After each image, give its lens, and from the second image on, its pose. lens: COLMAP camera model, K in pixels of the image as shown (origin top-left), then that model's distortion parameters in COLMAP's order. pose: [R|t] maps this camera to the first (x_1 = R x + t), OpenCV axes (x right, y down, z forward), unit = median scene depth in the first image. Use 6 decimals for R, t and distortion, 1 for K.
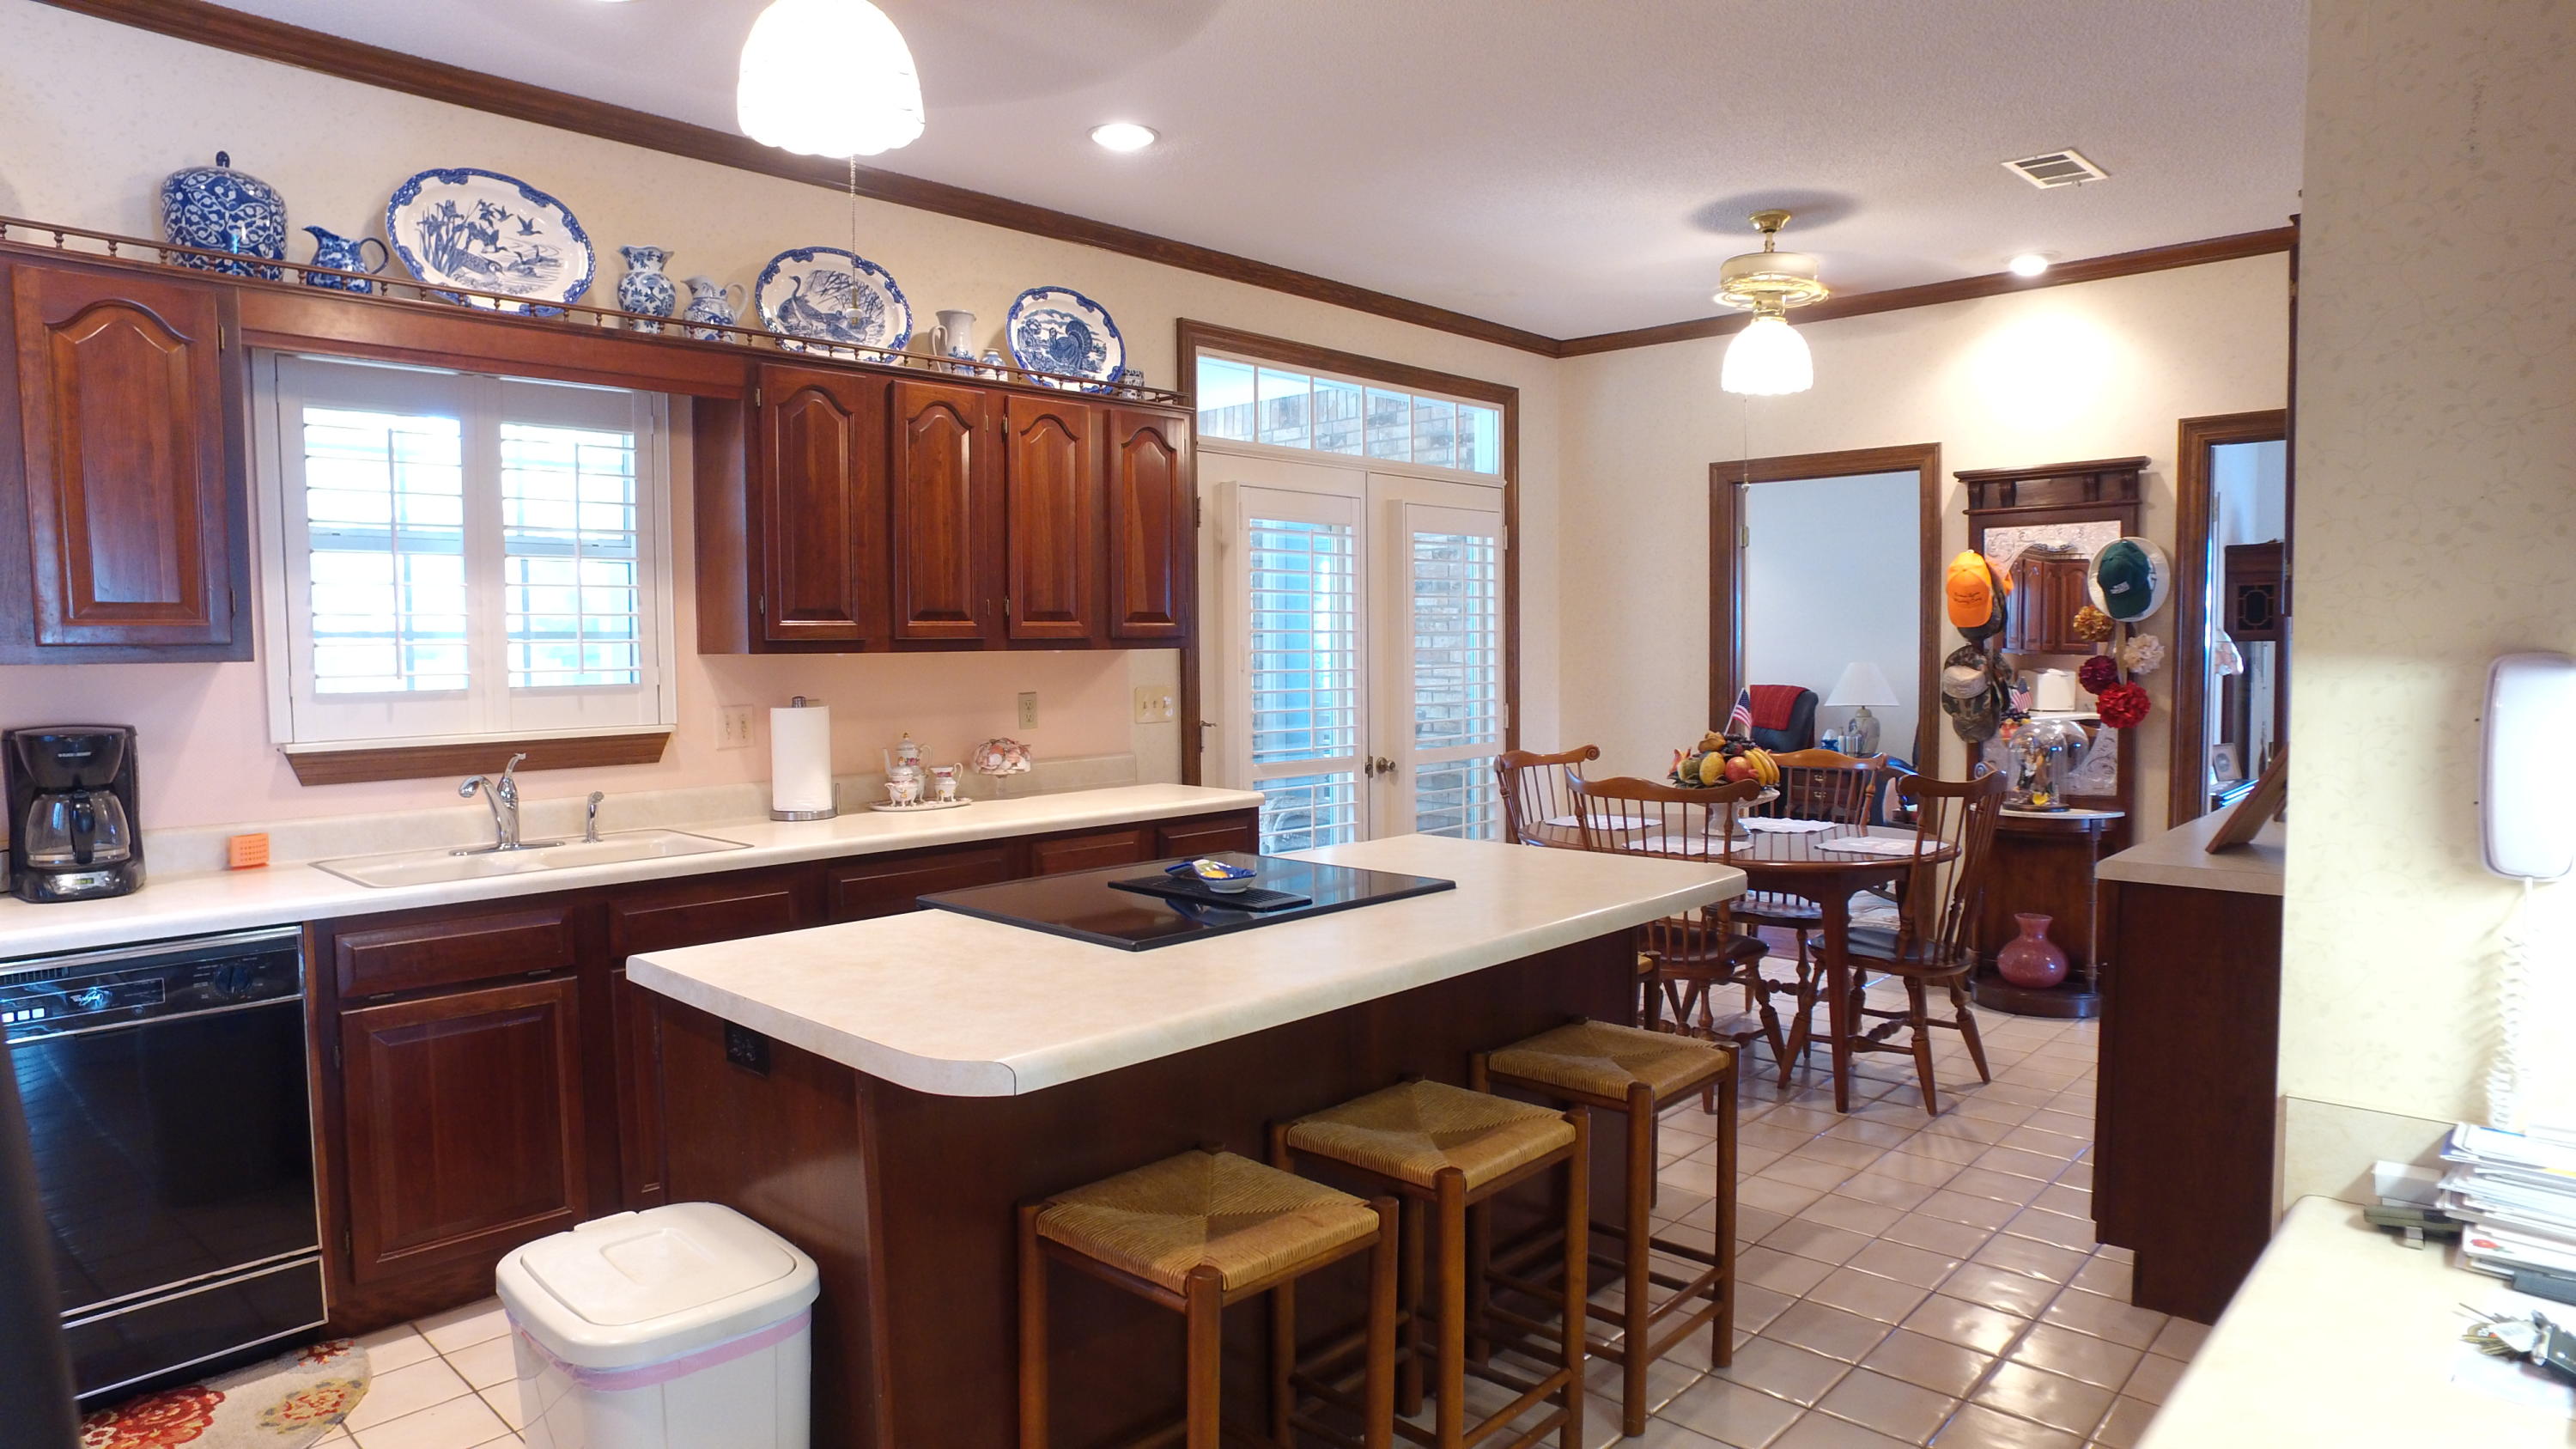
lens RADIAL K [[1492.1, 0, 1289.7], [0, 1492.1, 735.5], [0, 0, 1]] dist [-0.121285, 0.087393]
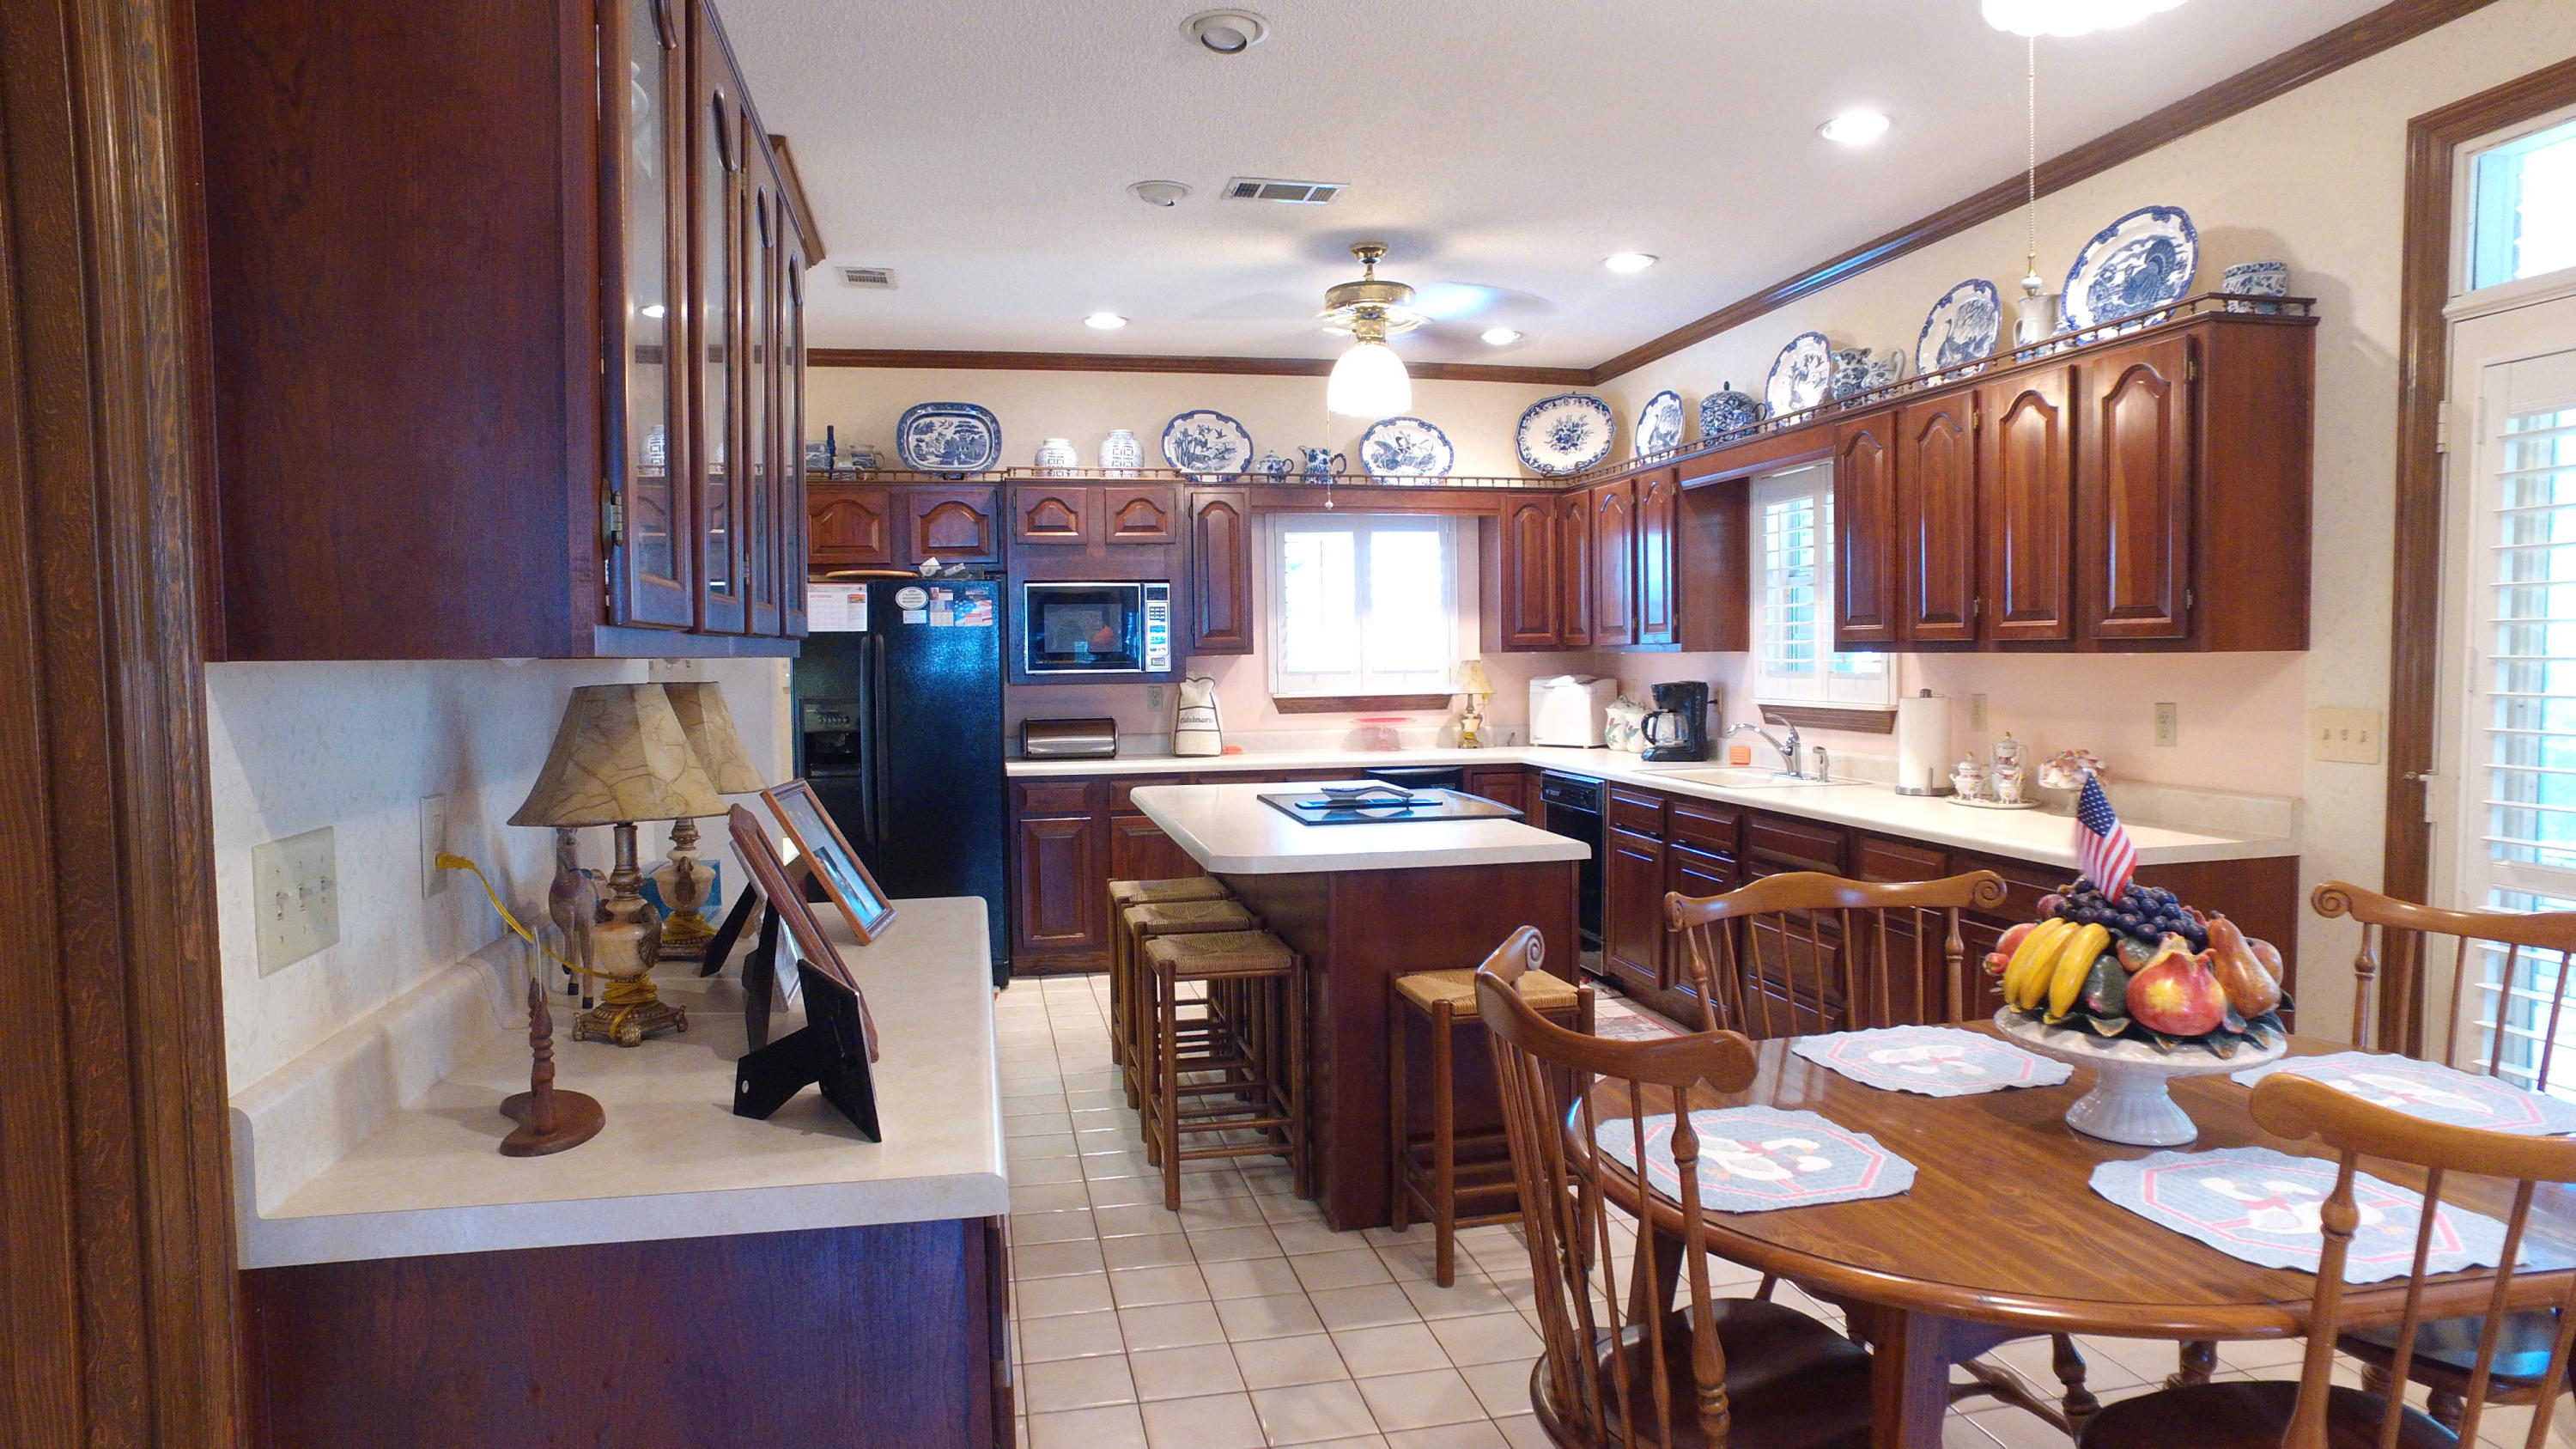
lens RADIAL K [[1492.1, 0, 1289.7], [0, 1492.1, 735.5], [0, 0, 1]] dist [-0.121285, 0.087393]
pose [[-0.568660, 0.061535, -0.820268, 0.883585], [-0.034170, 0.994570, 0.098300, -0.084675], [0.821862, 0.083928, -0.563470, 1.219831]]
